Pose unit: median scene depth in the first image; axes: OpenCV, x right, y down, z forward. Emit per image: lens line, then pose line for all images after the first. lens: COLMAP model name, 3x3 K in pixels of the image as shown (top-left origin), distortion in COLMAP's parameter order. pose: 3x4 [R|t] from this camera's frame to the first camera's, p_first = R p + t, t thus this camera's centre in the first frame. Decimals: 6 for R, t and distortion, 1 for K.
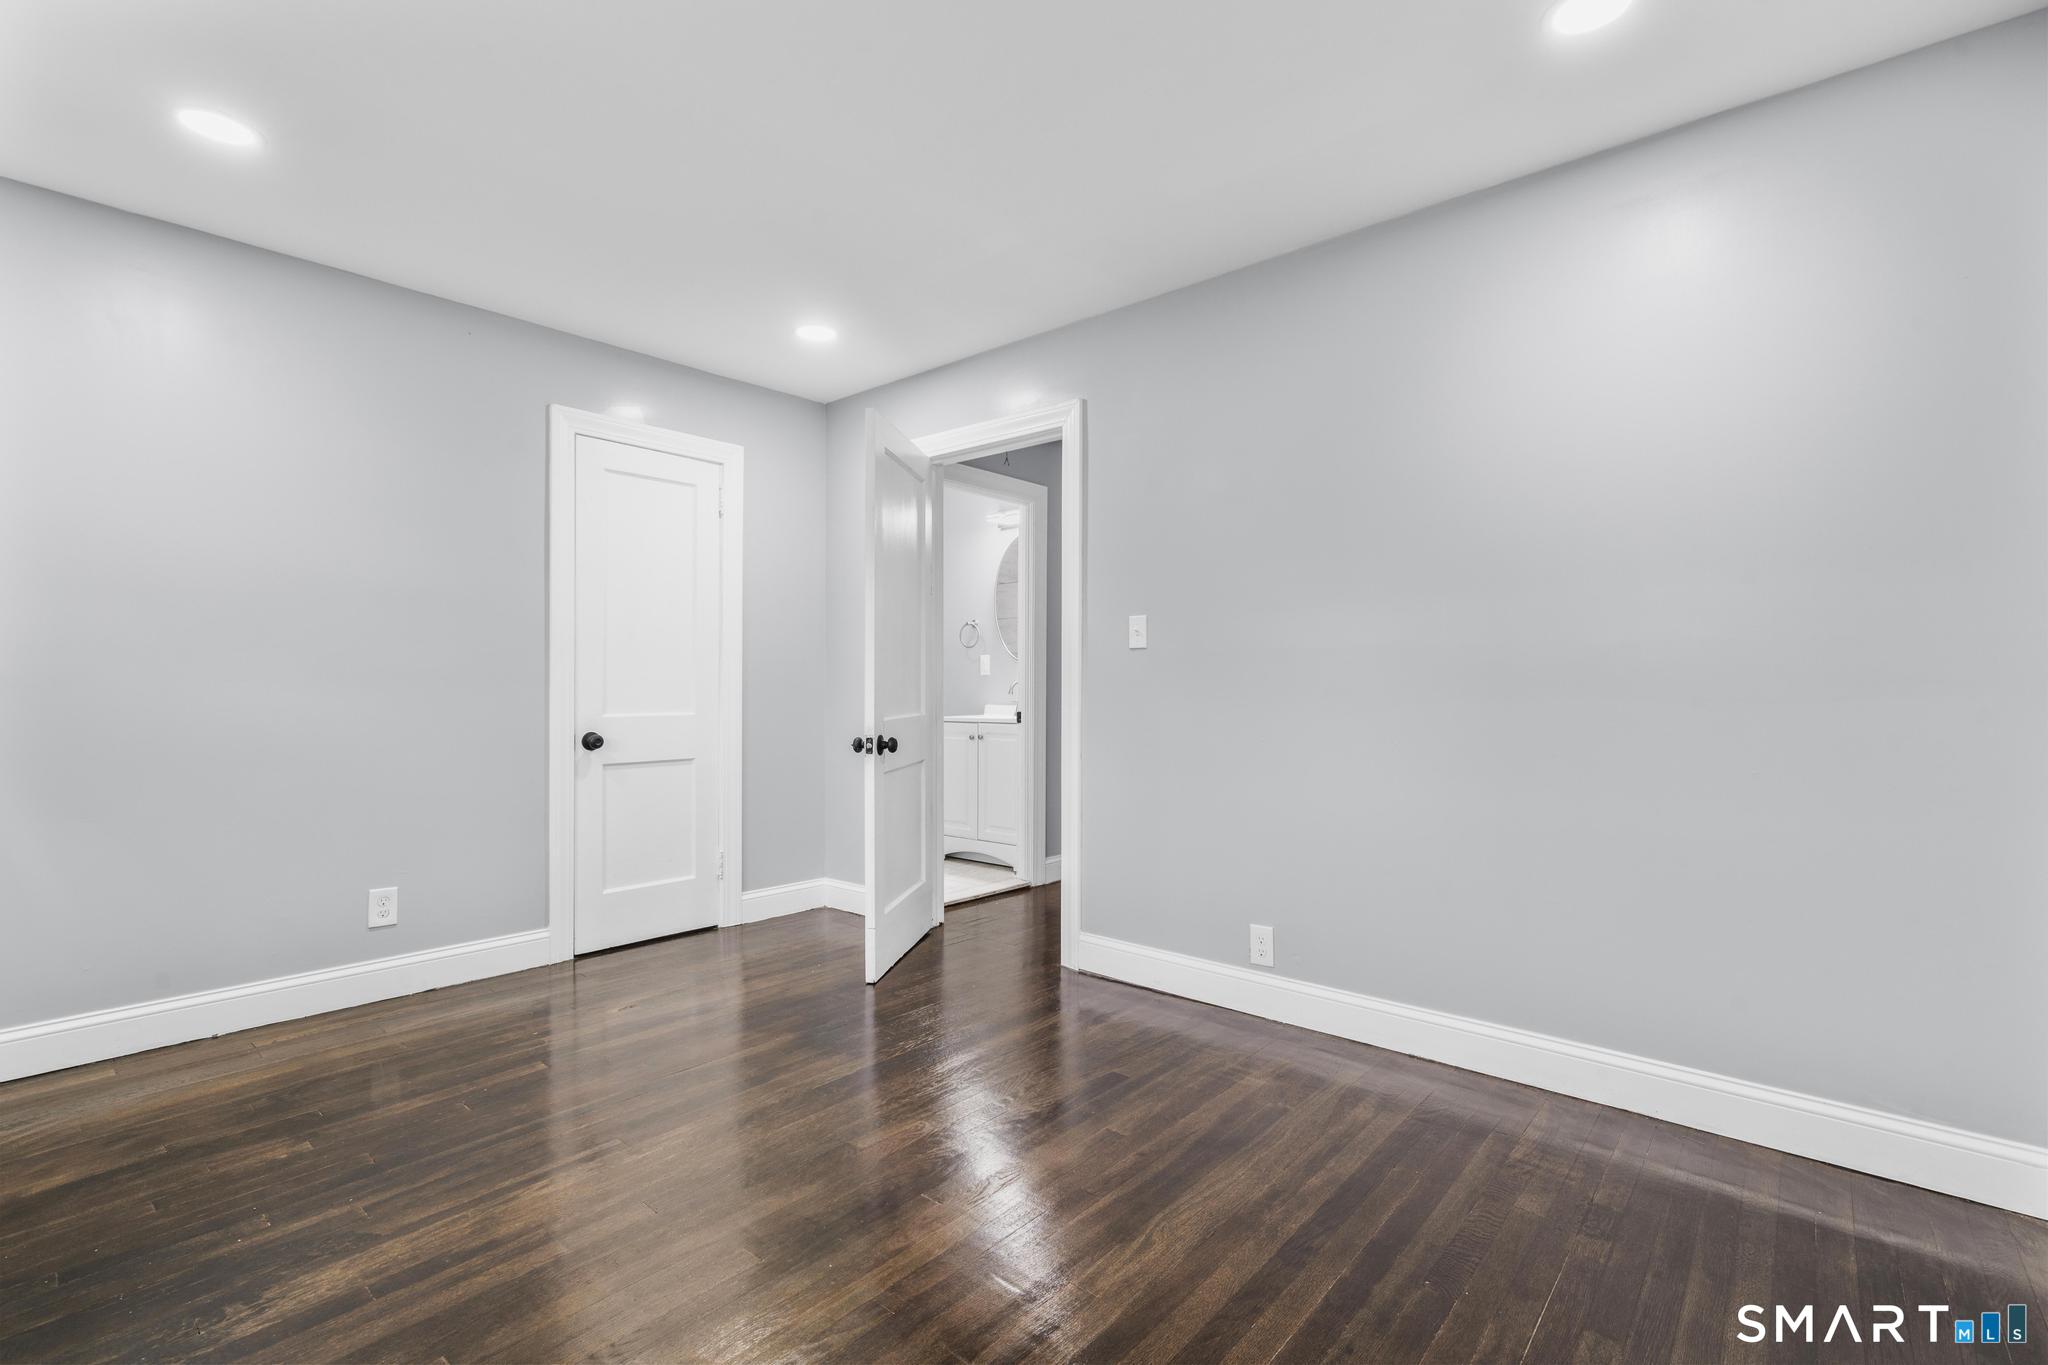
lens RADIAL K [[917.3, 0, 1025.7], [0, 917.3, 685.0], [0, 0, 1]] dist [-0.007293, 0.003764]
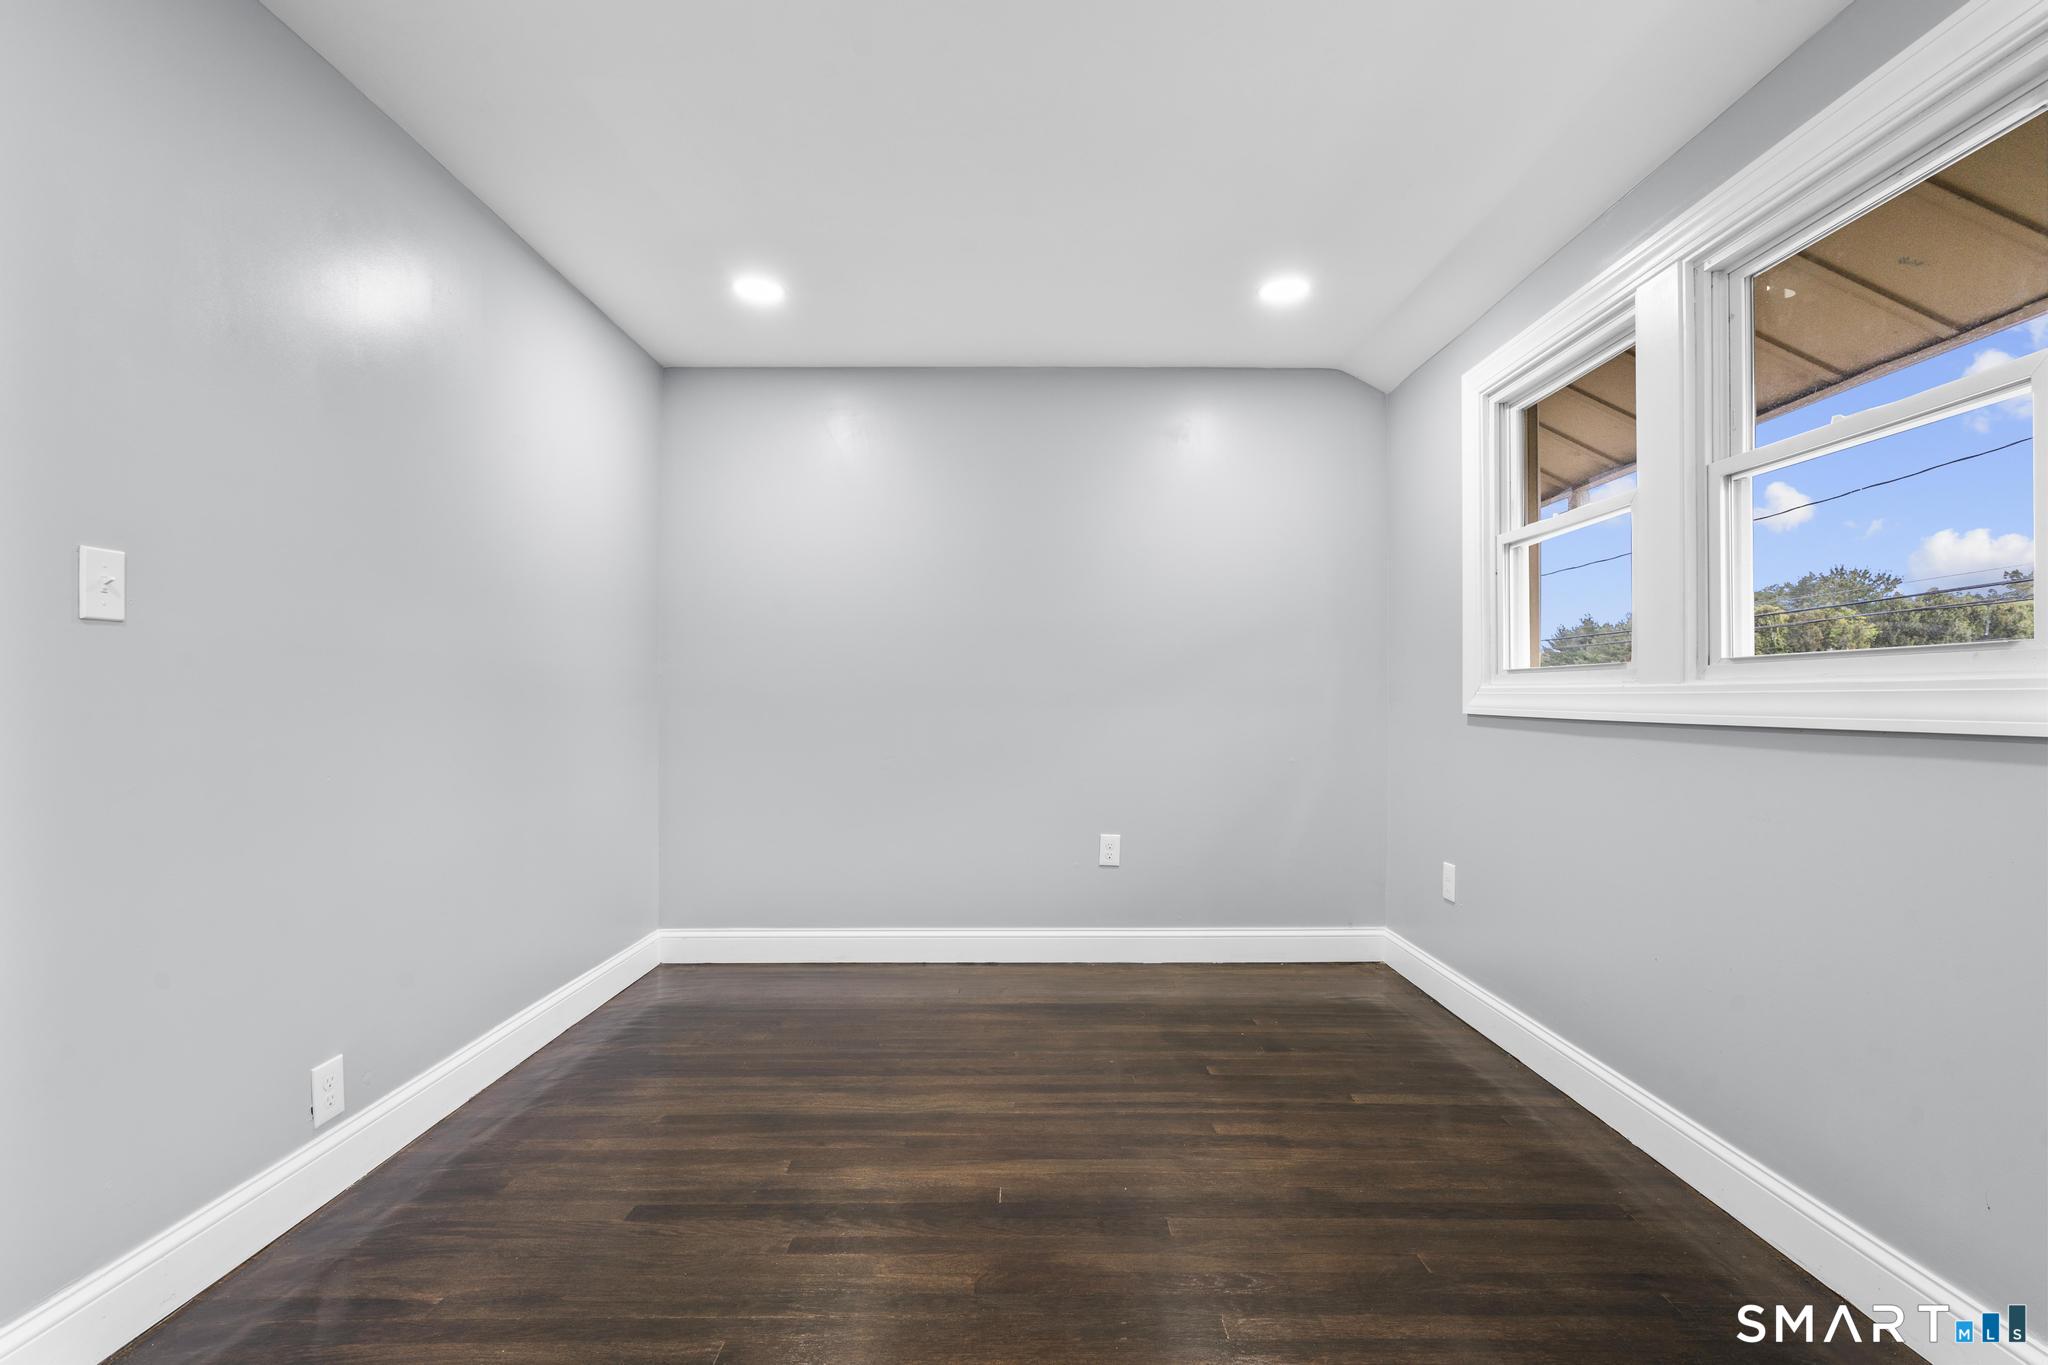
lens RADIAL K [[917.3, 0, 1025.7], [0, 917.3, 691.5], [0, 0, 1]] dist [-0.007293, 0.003764]
pose [[-0.655107, 0.007875, 0.755495, -0.814327], [-0.002614, 0.999916, -0.012690, 0.001633], [-0.755532, -0.010289, -0.655031, 1.484512]]
